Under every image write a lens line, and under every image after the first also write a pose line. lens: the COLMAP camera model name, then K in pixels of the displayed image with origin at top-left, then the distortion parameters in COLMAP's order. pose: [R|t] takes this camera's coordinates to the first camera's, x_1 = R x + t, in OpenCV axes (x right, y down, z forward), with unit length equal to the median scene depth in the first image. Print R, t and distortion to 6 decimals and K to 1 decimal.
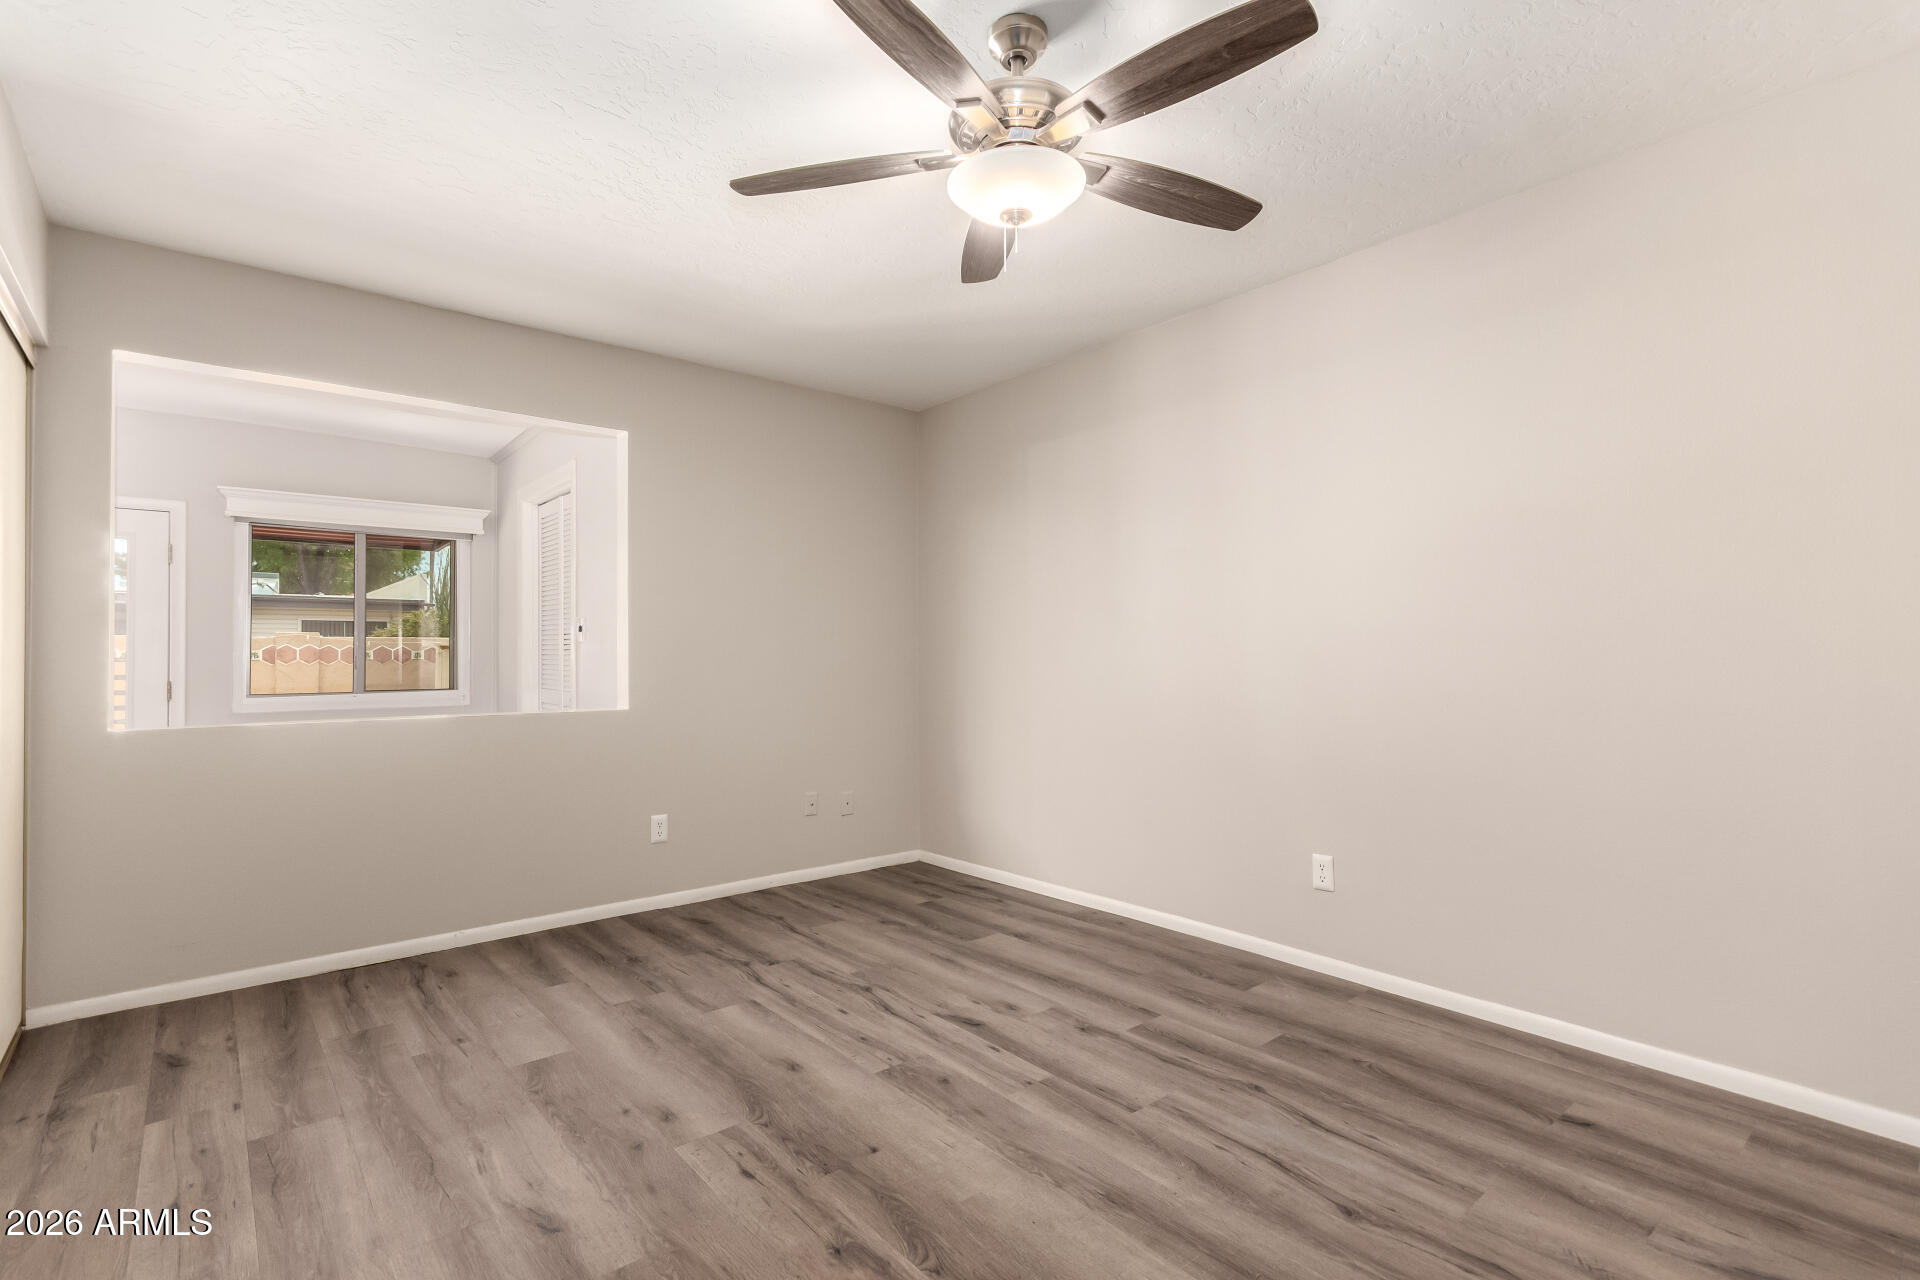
lens RADIAL K [[896.3, 0, 959.3], [0, 896.3, 645.2], [0, 0, 1]] dist [0.005317, 0.001488]
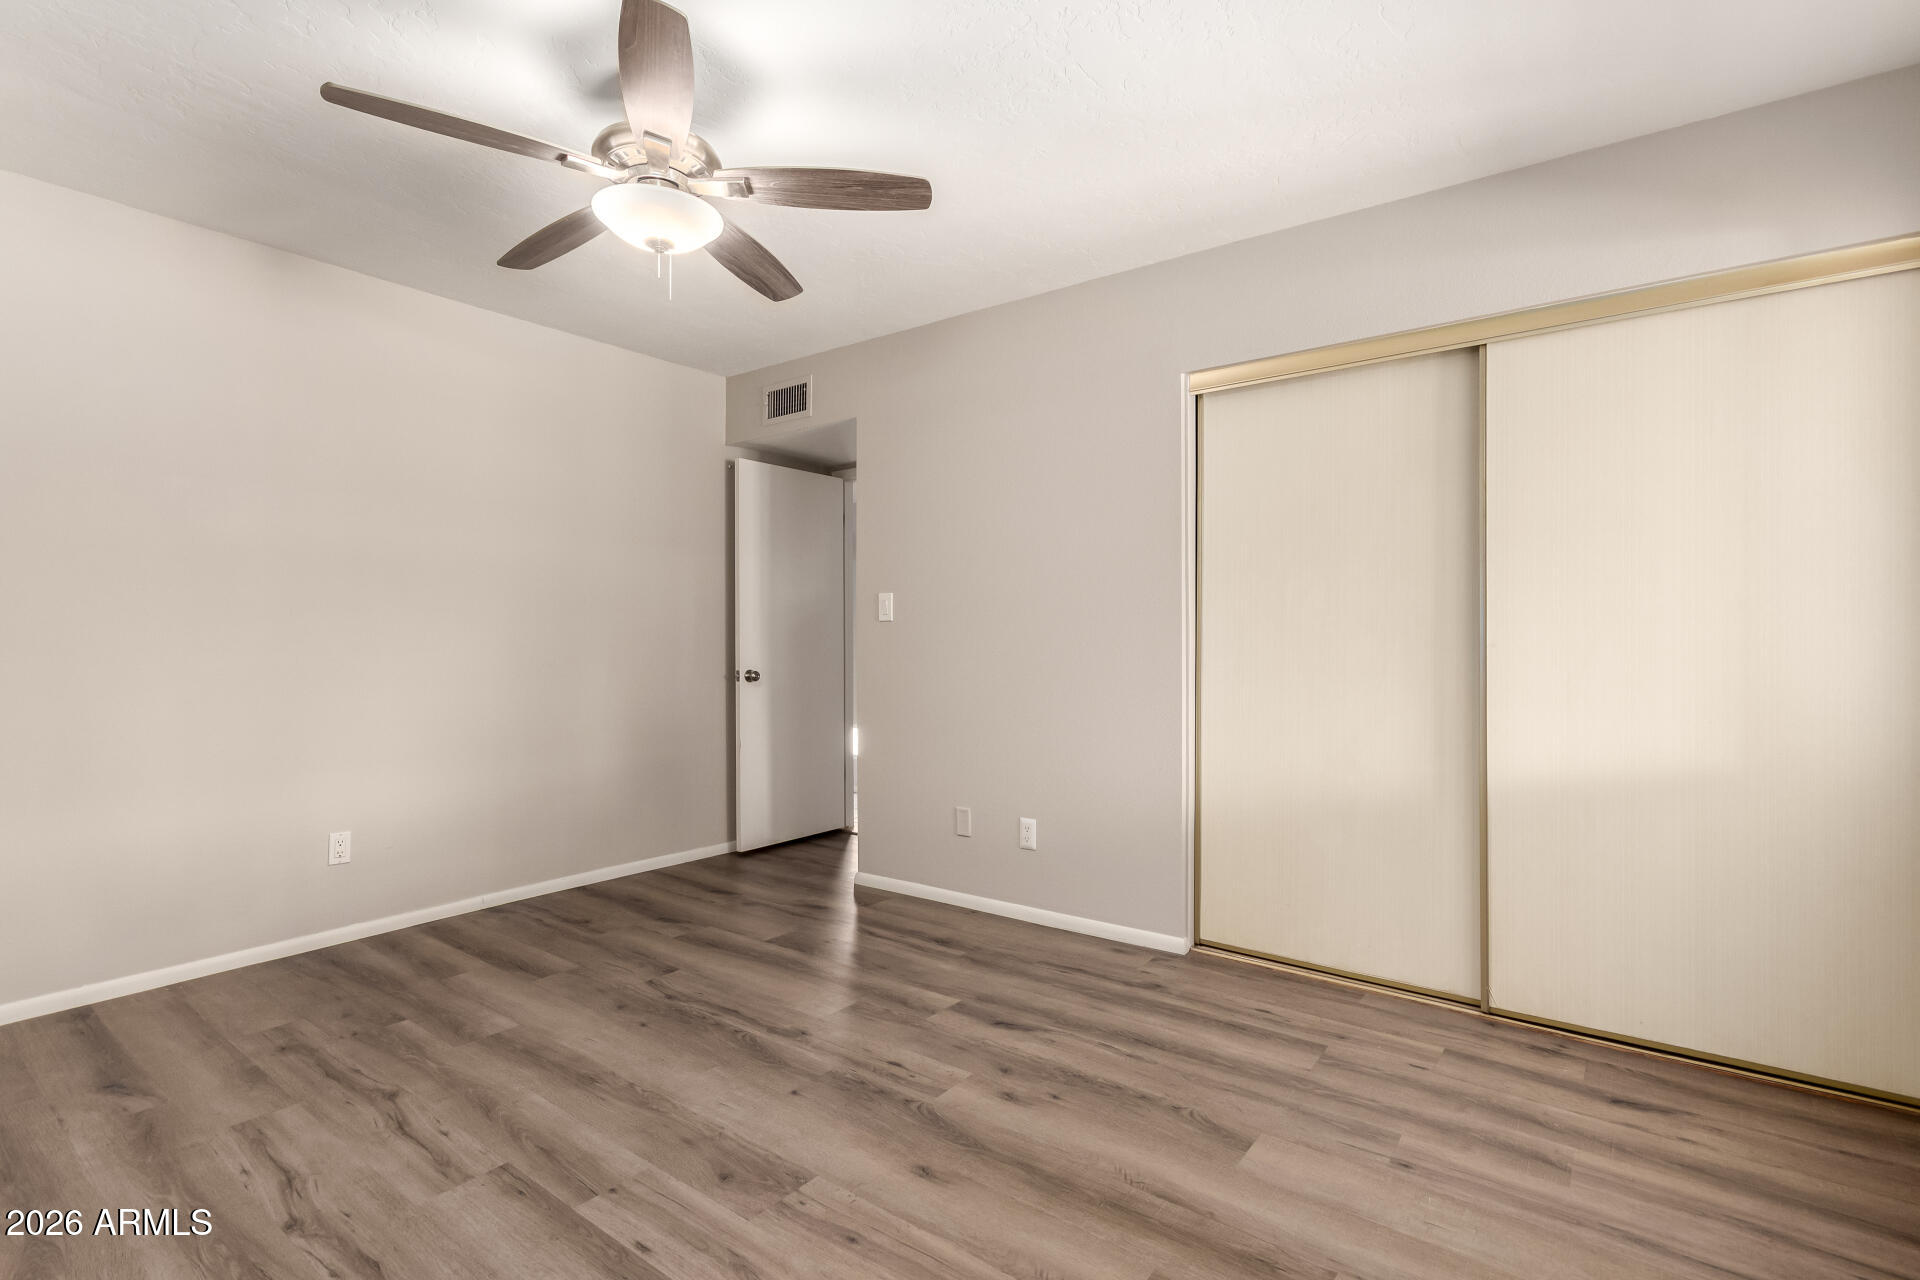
lens RADIAL K [[896.3, 0, 961.2], [0, 896.3, 642.3], [0, 0, 1]] dist [0.005317, 0.001488]
pose [[-0.976681, 0.004746, -0.214643, -0.054507], [0.006769, 0.999939, -0.008690, 0.019418], [0.214589, -0.009941, -0.976654, 1.903511]]
